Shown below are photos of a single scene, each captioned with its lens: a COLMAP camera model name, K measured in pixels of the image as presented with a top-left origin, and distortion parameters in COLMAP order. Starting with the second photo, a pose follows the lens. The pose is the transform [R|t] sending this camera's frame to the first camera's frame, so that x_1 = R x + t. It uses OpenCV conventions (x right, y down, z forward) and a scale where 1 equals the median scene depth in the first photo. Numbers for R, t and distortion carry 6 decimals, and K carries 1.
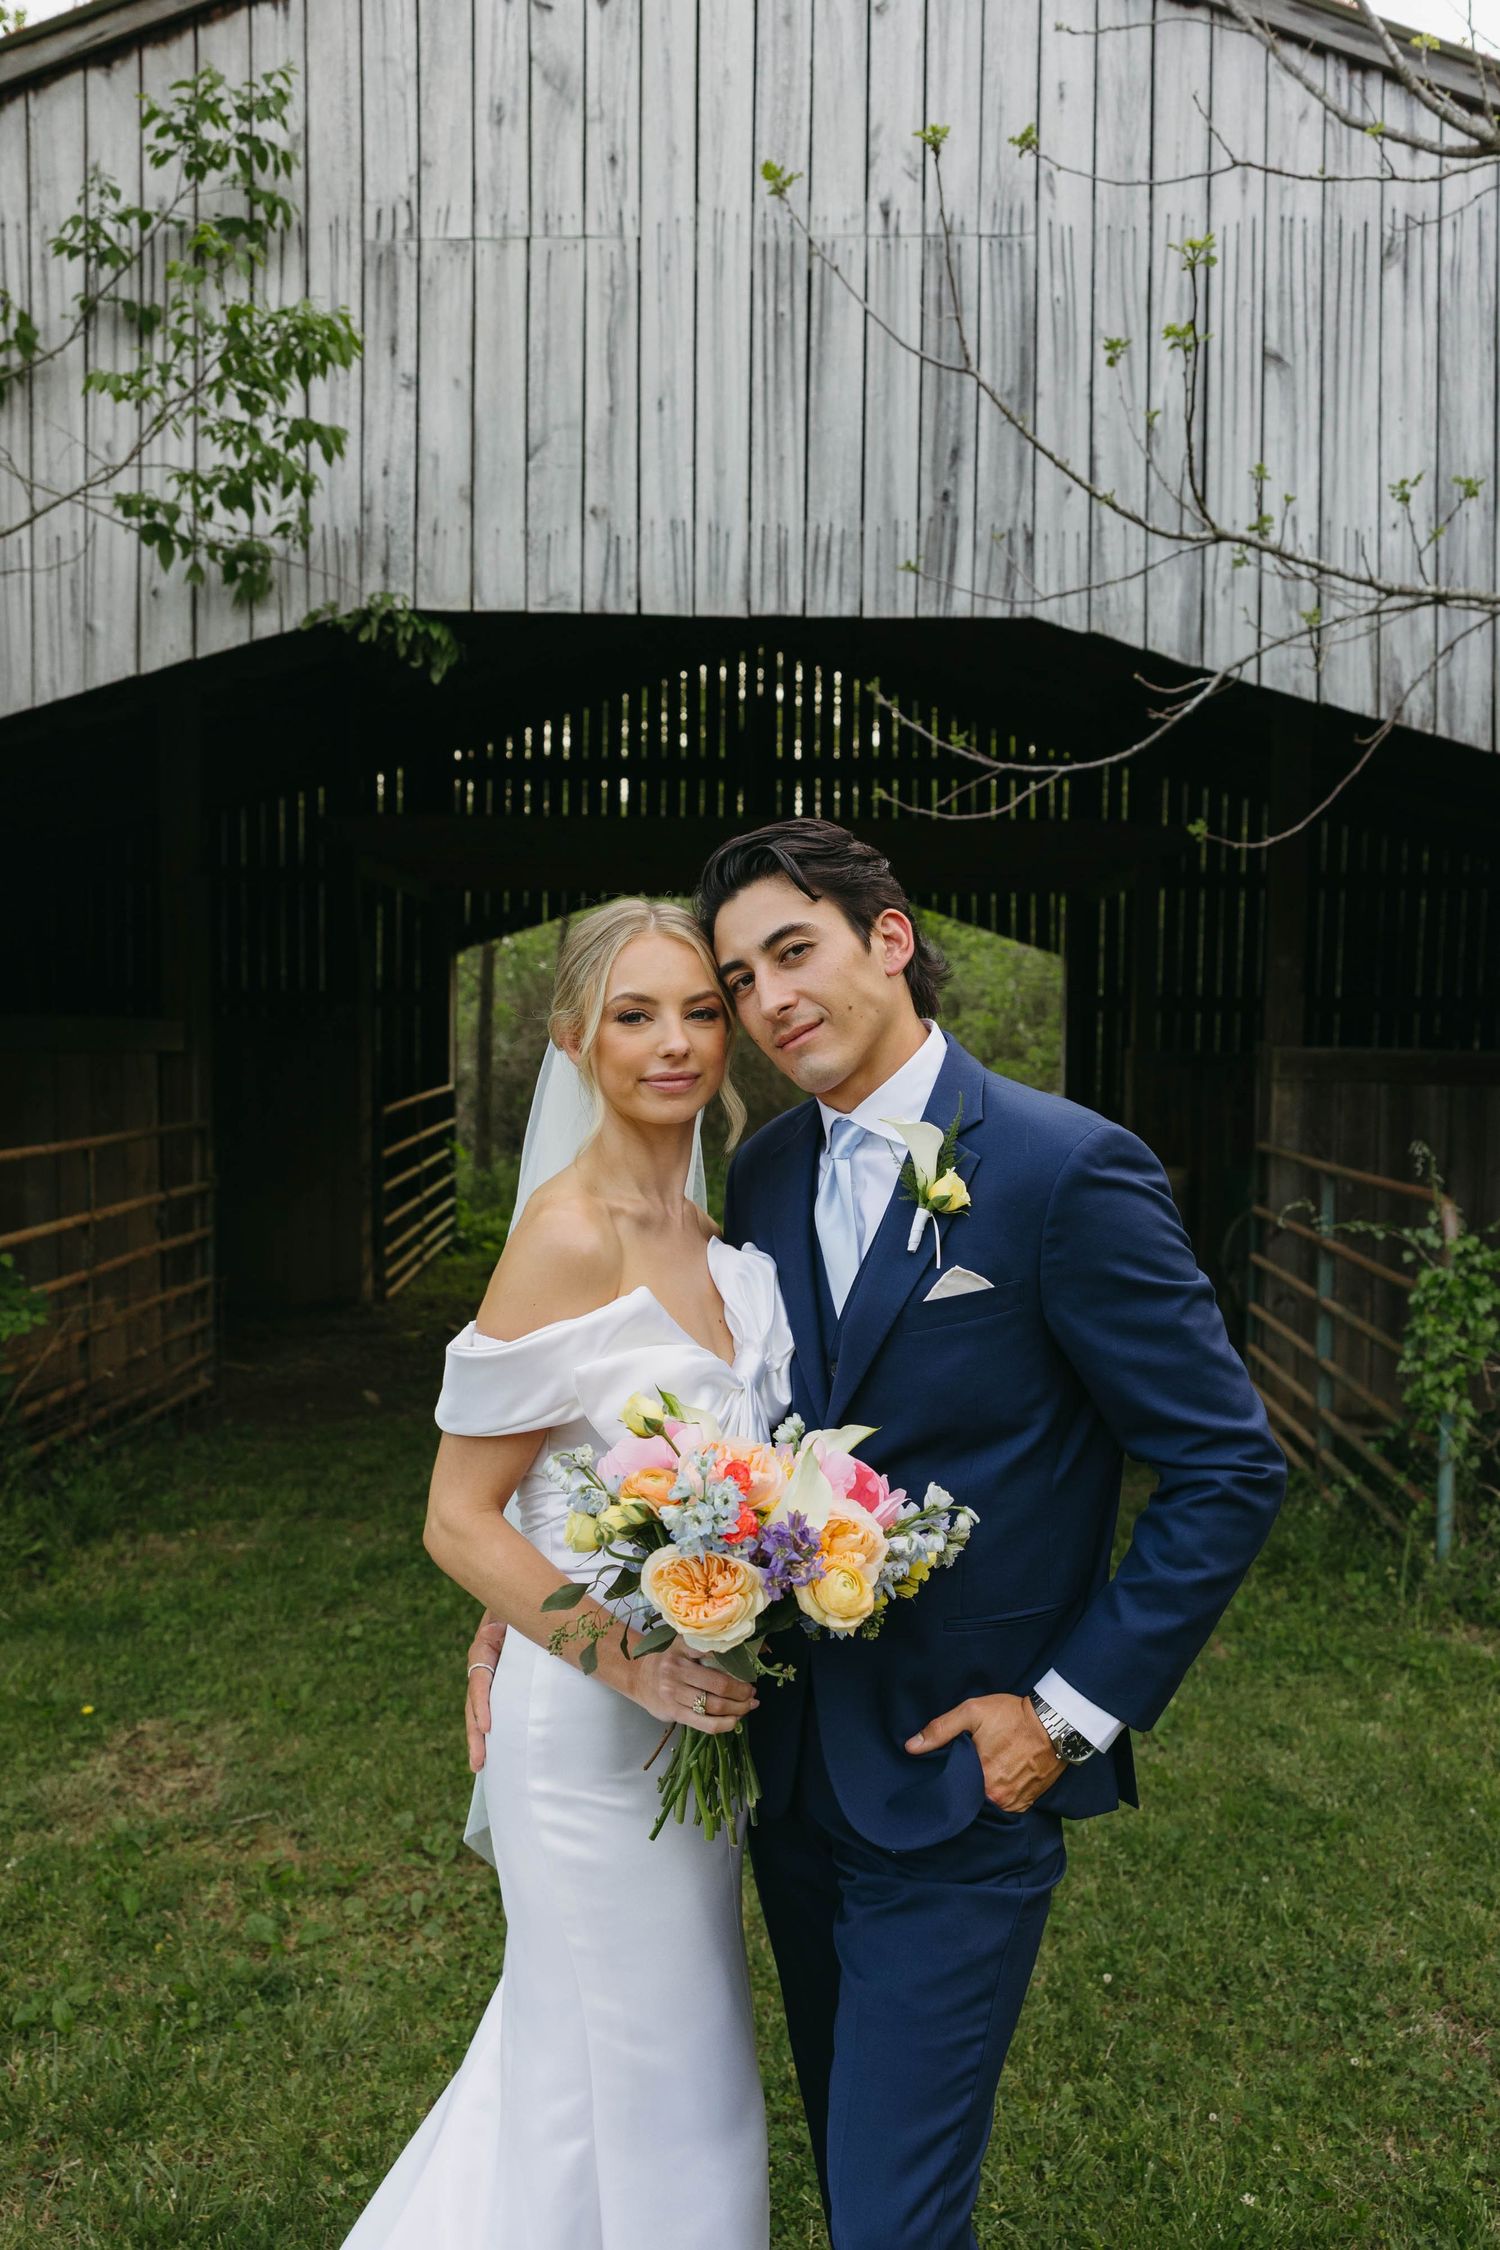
lens RADIAL K [[1782.6, 0, 792.0], [0, 1782.6, 1121.0], [0, 0, 1]] dist [-0.025312, -0.001227]
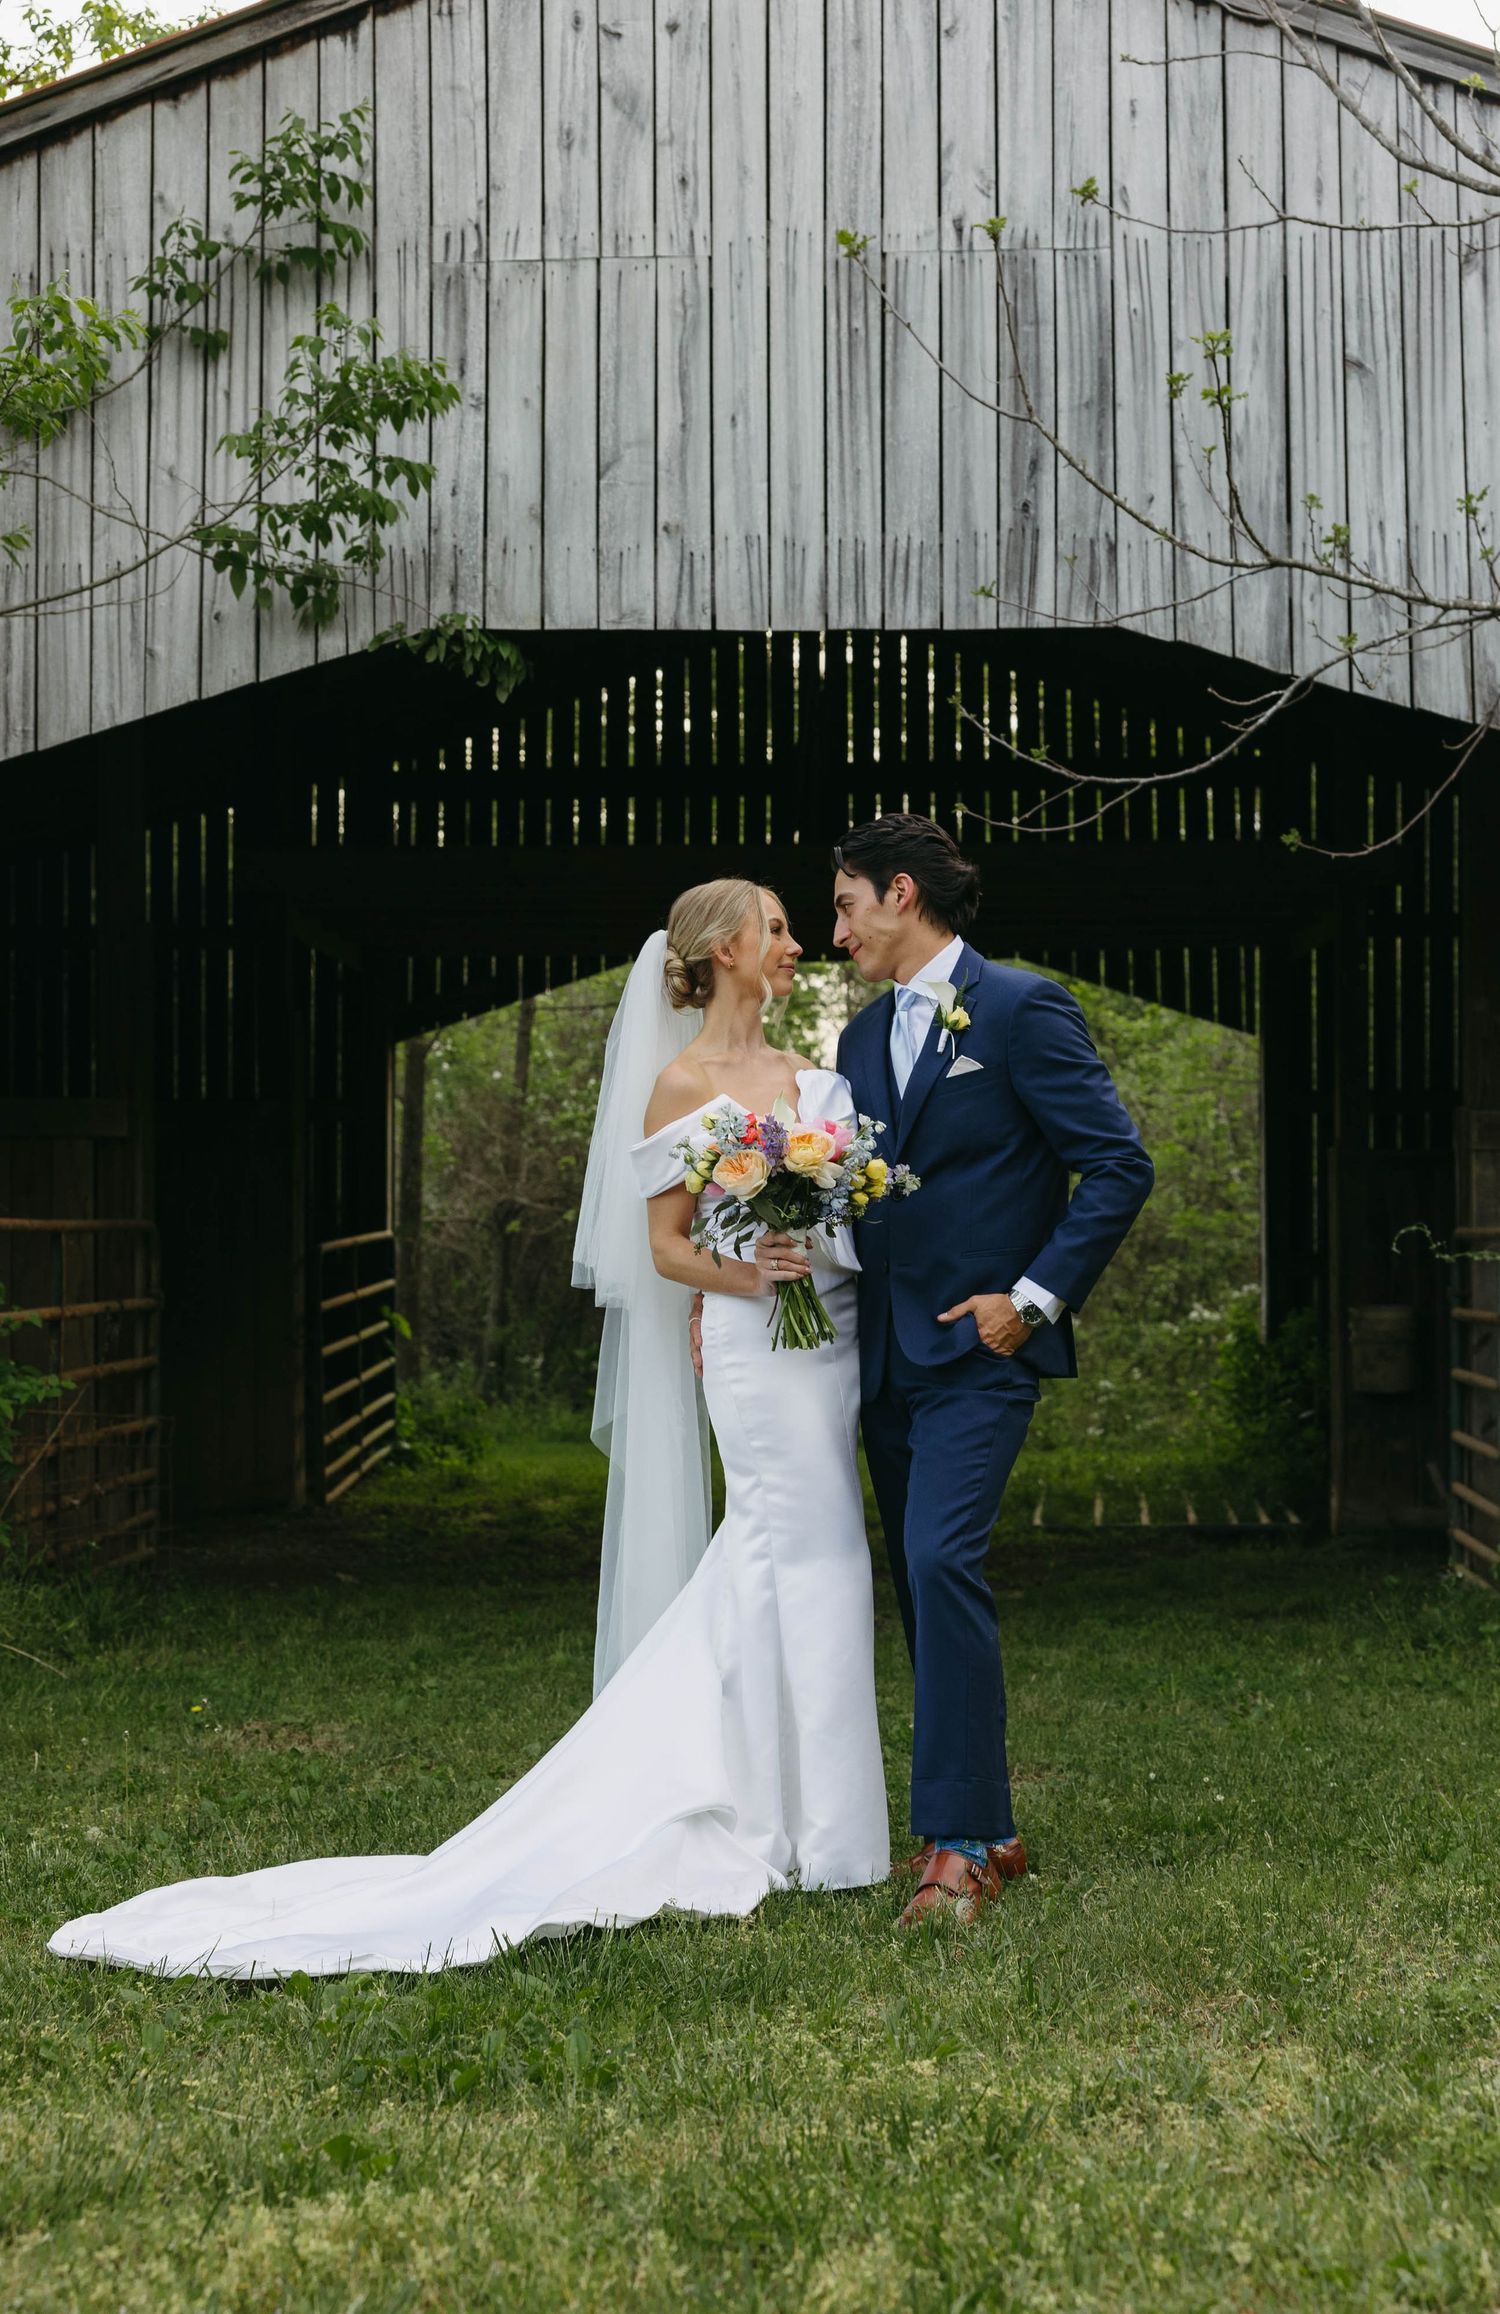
lens RADIAL K [[3179.5, 0, 743.6], [0, 3179.5, 1154.4], [0, 0, 1]] dist [-0.077728, 0.000000]
pose [[0.999052, -0.012164, -0.041789, -0.000145], [0.009017, 0.997165, -0.074700, 0.133842], [0.042579, 0.074253, 0.996330, -0.721688]]
